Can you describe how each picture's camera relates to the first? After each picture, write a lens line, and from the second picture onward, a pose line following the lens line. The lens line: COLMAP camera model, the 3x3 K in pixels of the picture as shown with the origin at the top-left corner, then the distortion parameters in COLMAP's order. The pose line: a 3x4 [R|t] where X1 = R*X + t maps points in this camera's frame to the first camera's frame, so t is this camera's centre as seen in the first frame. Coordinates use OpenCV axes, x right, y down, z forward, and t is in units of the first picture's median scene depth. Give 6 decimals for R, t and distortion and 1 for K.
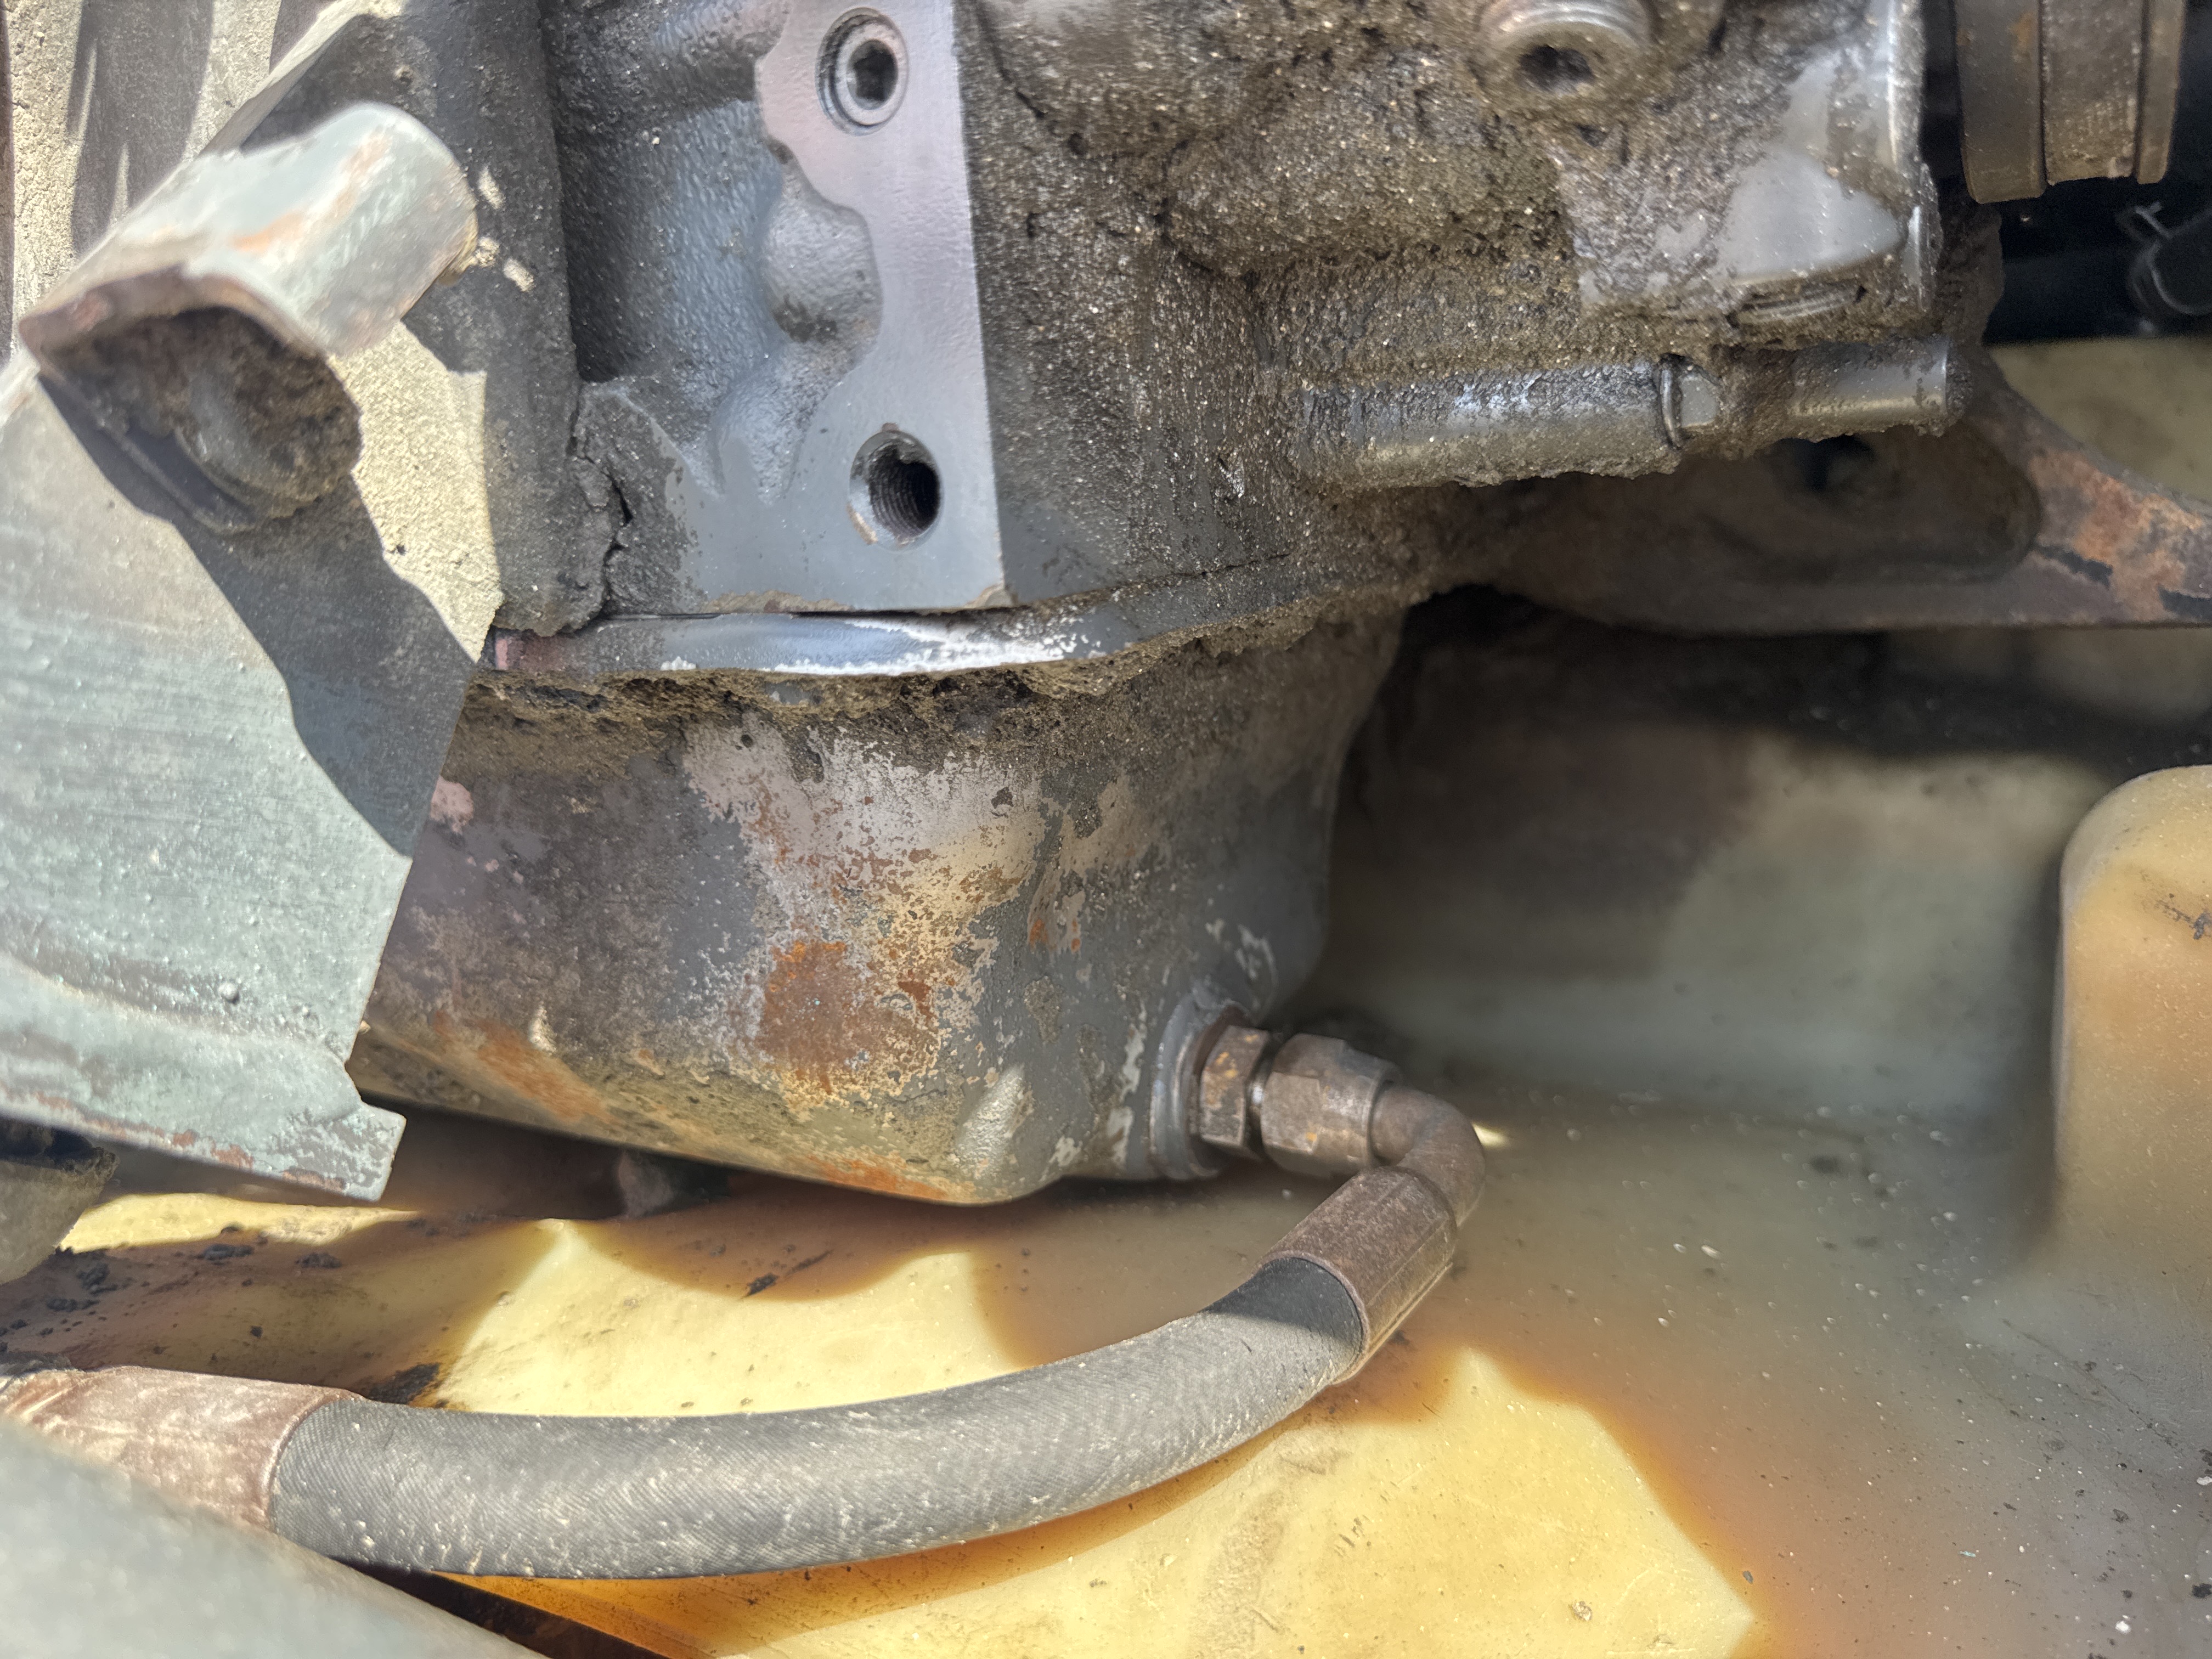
lens RADIAL K [[1676.3, 0, 1106.0], [0, 1676.3, 829.5], [0, 0, 1]] dist [0.159352, -0.507547]
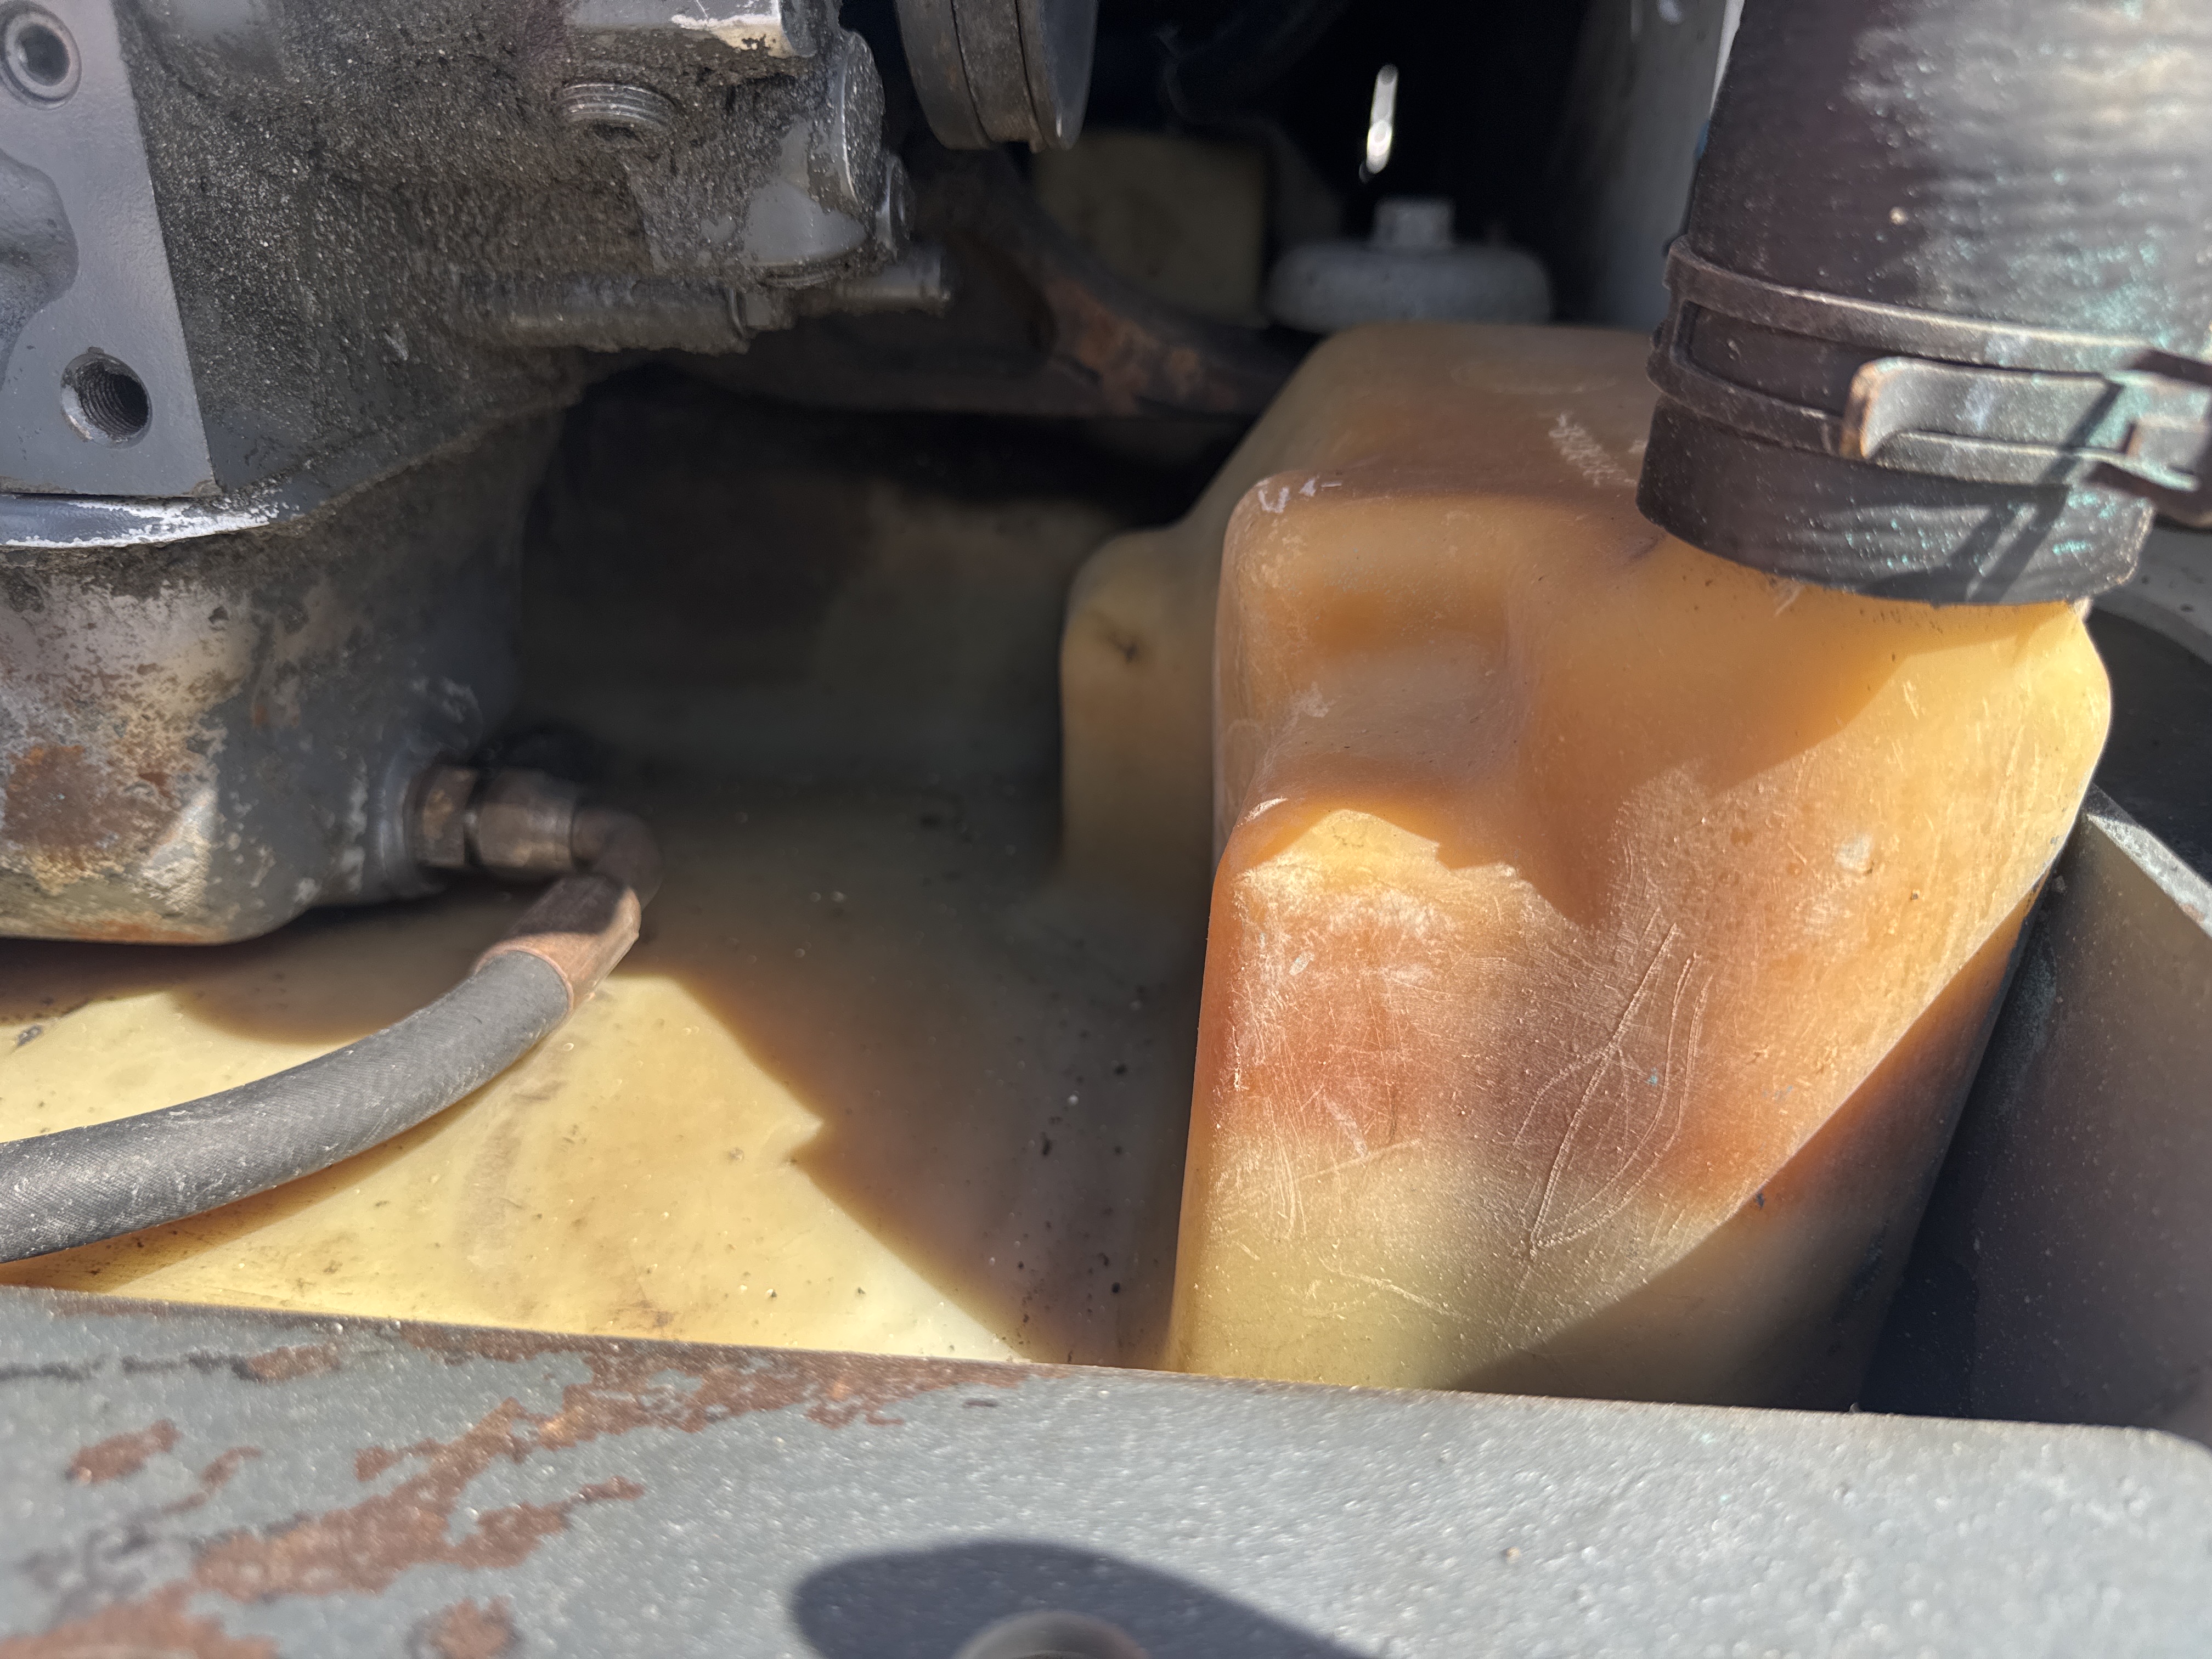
lens RADIAL K [[1589.9, 0, 1093.5], [0, 1589.9, 840.5], [0, 0, 1]] dist [-0.040397, 0.009522]
pose [[0.892505, -0.113213, 0.436597, -0.012580], [0.020839, 0.977302, 0.210823, -0.089234], [-0.450555, -0.179063, 0.874606, -0.295923]]
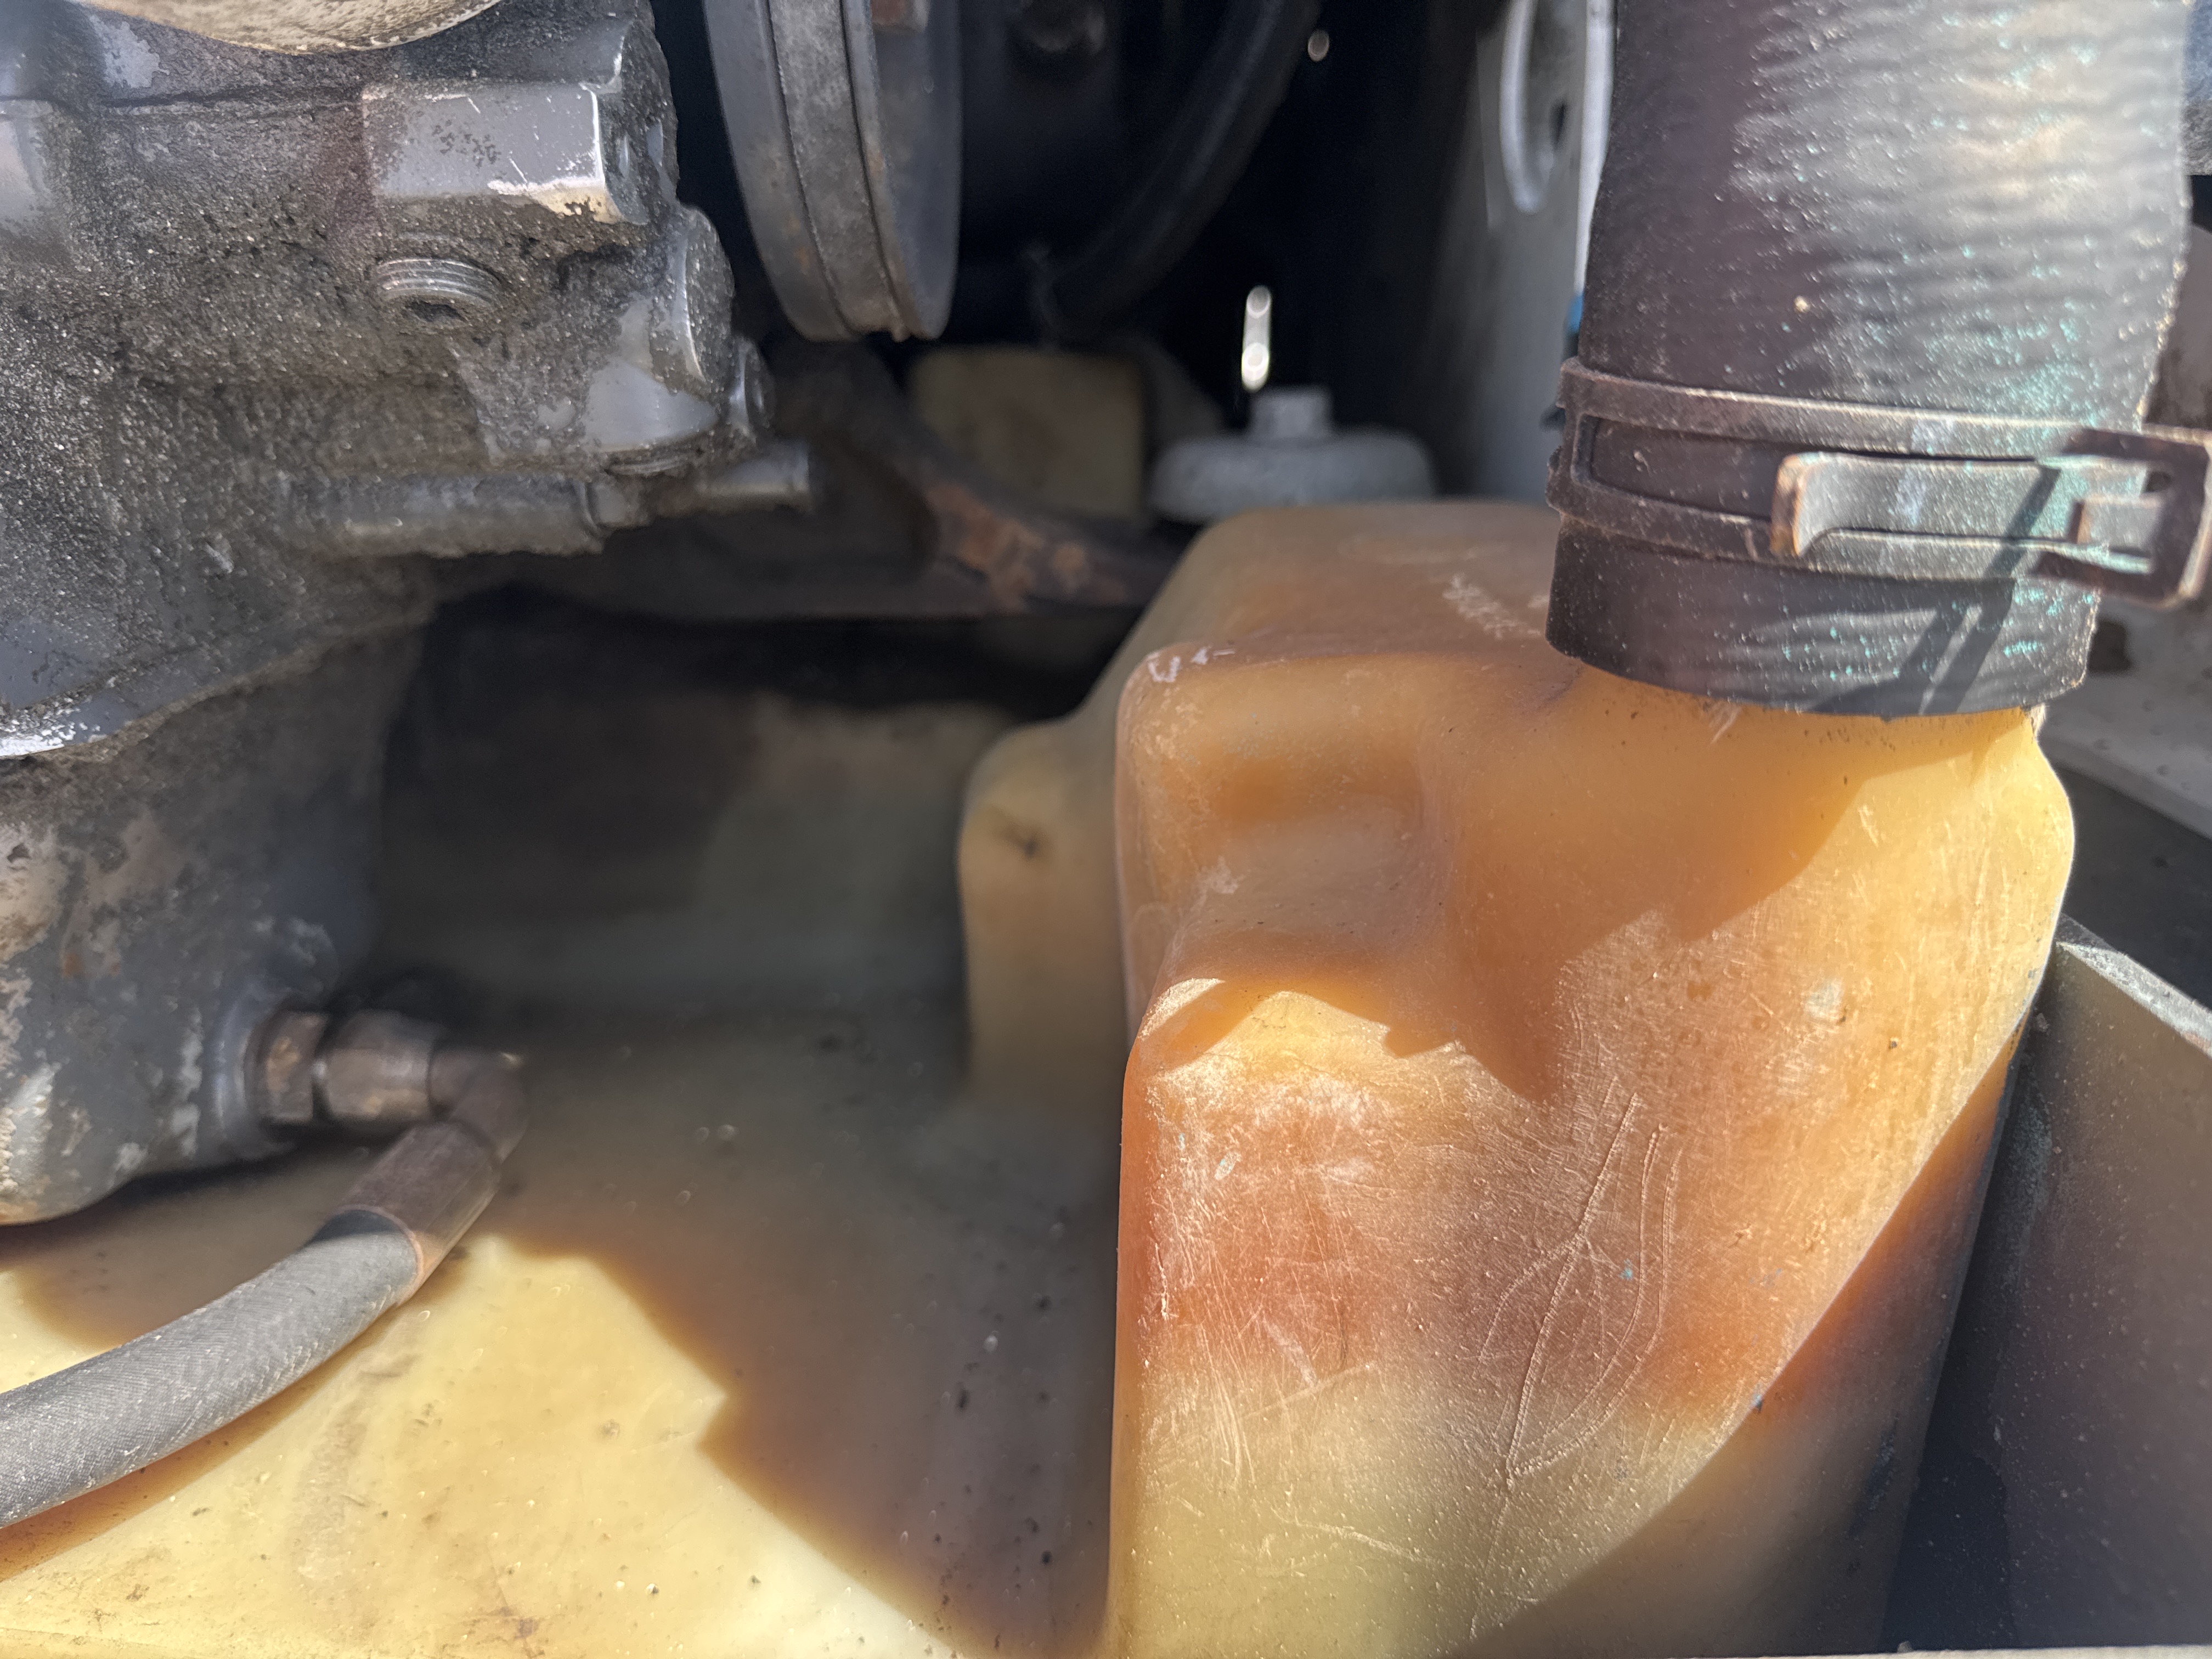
lens RADIAL K [[1621.8, 0, 1093.9], [0, 1621.8, 849.4], [0, 0, 1]] dist [-0.049050, 0.012068]
pose [[0.861423, -0.102935, 0.497348, 0.027733], [0.069166, 0.993899, 0.085906, -0.065239], [-0.503157, -0.039602, 0.863287, -0.243586]]
